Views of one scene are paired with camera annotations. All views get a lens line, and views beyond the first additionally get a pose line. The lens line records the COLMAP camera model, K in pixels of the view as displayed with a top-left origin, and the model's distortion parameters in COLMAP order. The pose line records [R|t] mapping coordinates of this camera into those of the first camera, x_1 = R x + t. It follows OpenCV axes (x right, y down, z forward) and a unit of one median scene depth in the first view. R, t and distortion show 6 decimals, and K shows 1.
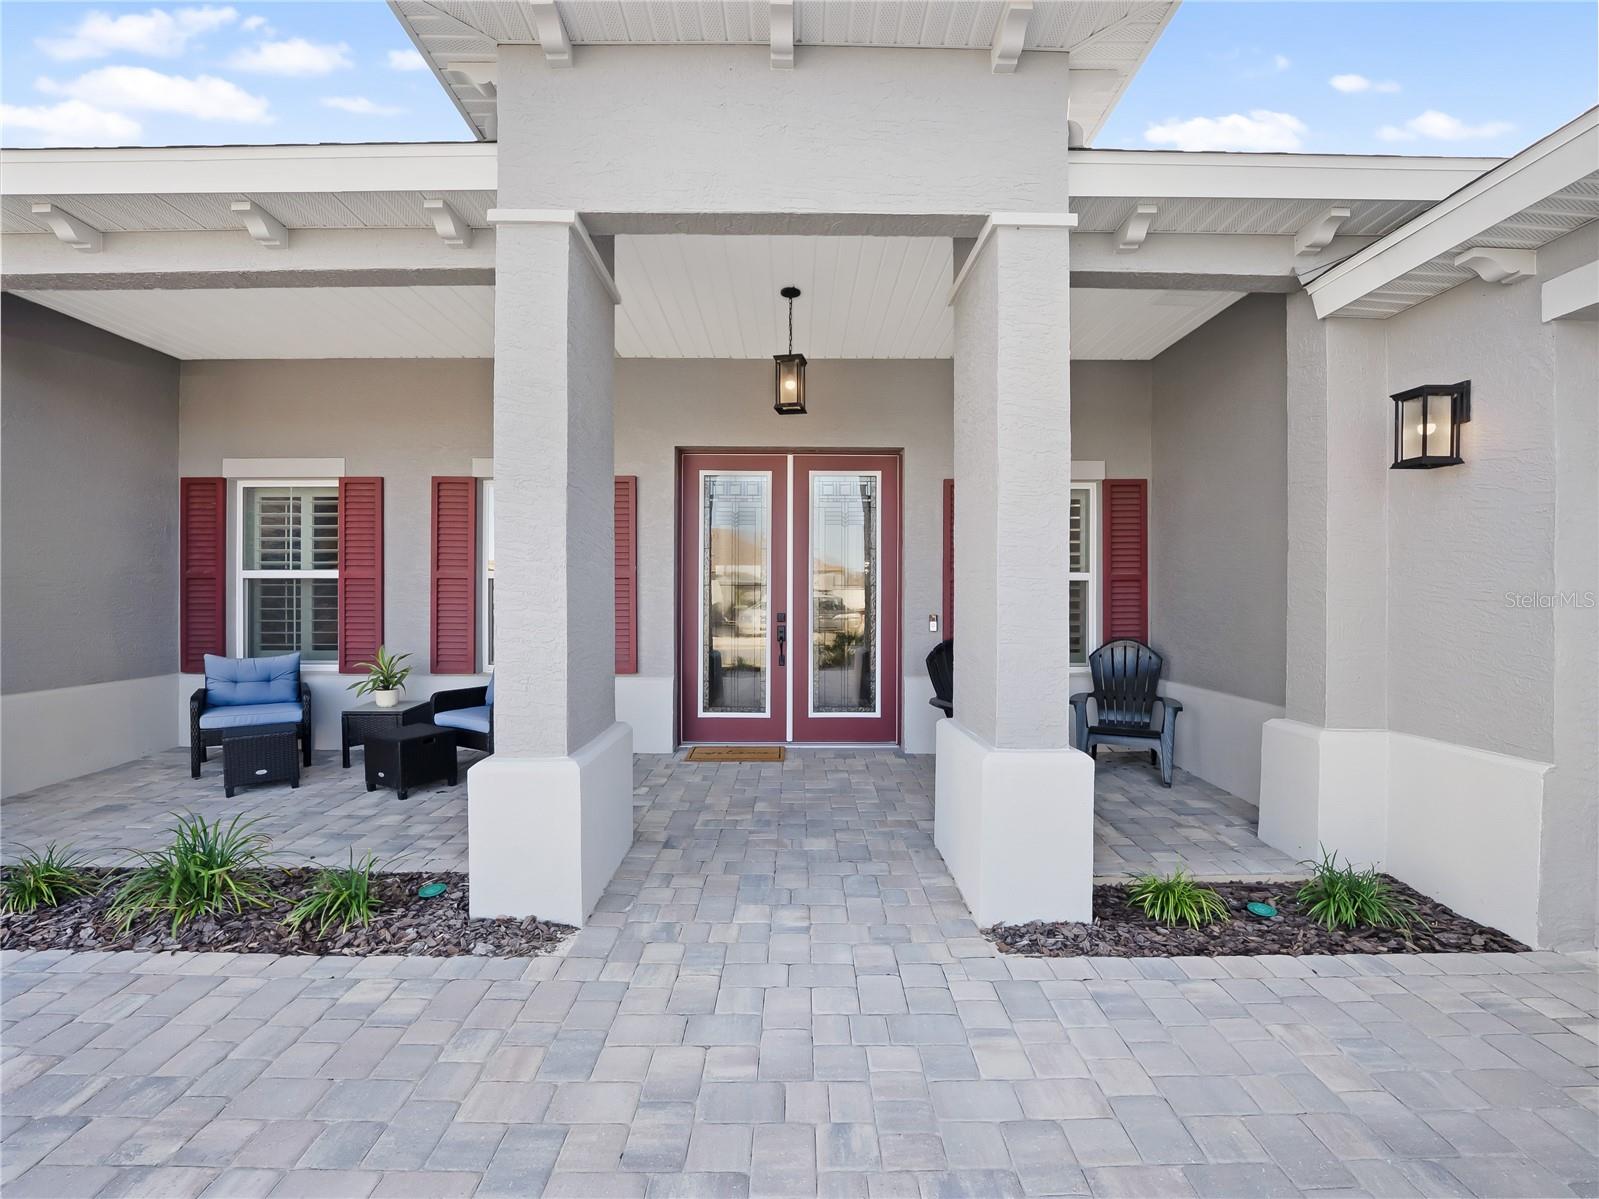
lens RADIAL K [[745.1, 0, 801.9], [0, 745.1, 589.3], [0, 0, 1]] dist [-0.017949, 0.000706]
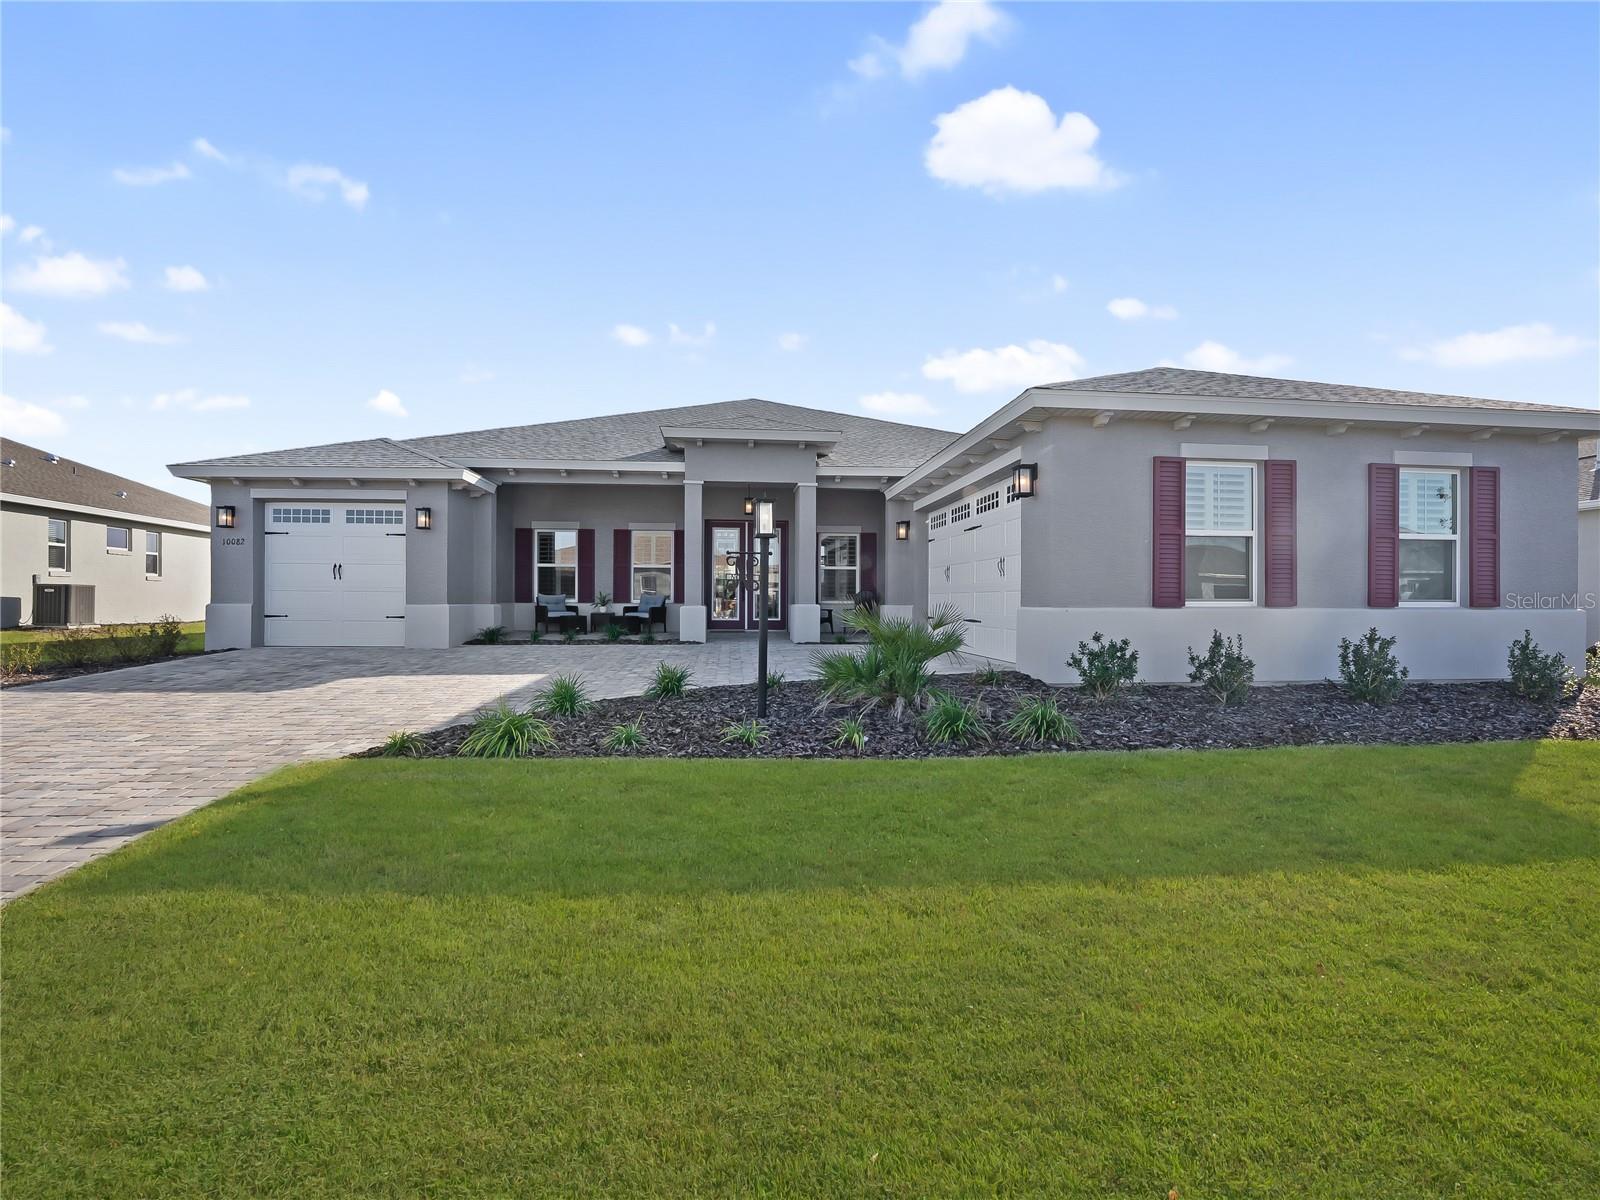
lens RADIAL K [[745.5, 0, 802.4], [0, 745.5, 589.8], [0, 0, 1]] dist [-0.017949, 0.000706]
pose [[0.995356, 0.001344, 0.096253, -0.124790], [-0.001537, 0.999997, 0.001931, 0.101400], [-0.096250, -0.002070, 0.995355, -2.882514]]
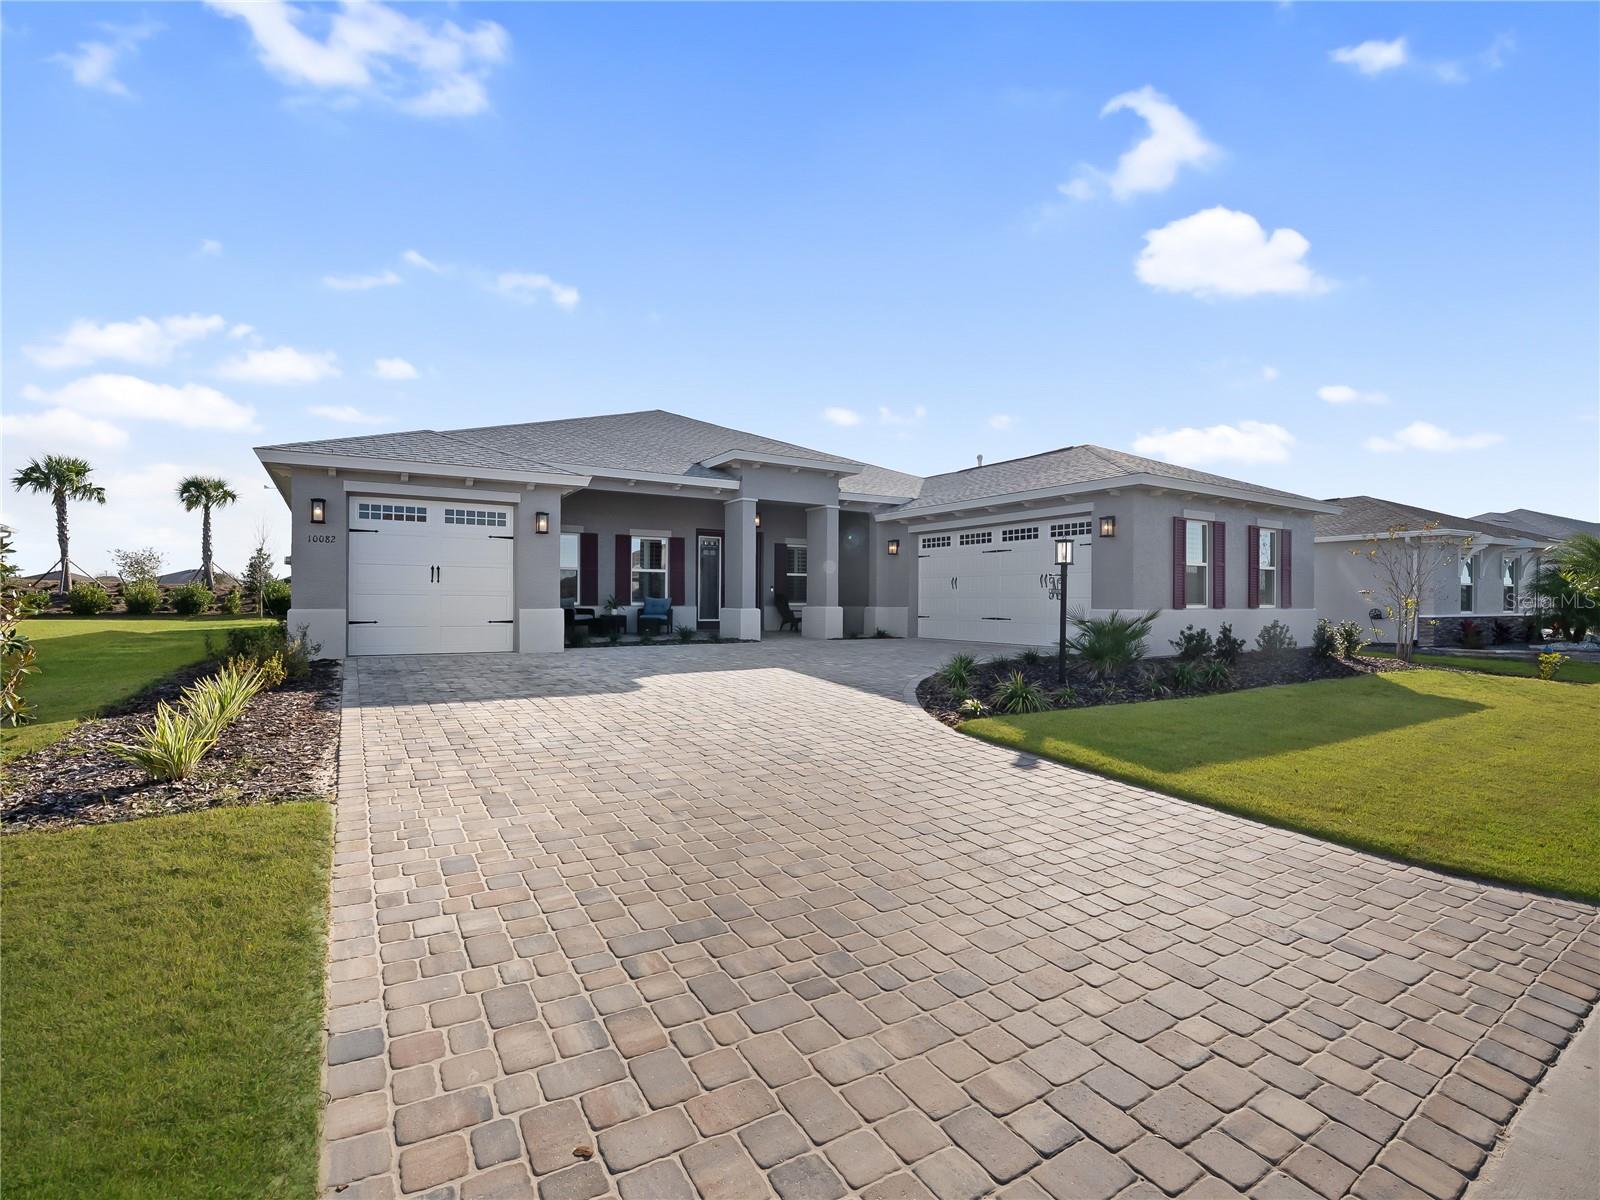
lens RADIAL K [[745.5, 0, 802.4], [0, 745.5, 589.8], [0, 0, 1]] dist [-0.017949, 0.000706]
pose [[0.844024, 0.008084, 0.536244, -2.310496], [-0.009361, 0.999956, -0.000341, 0.081672], [-0.536223, -0.004732, 0.844063, -2.855992]]
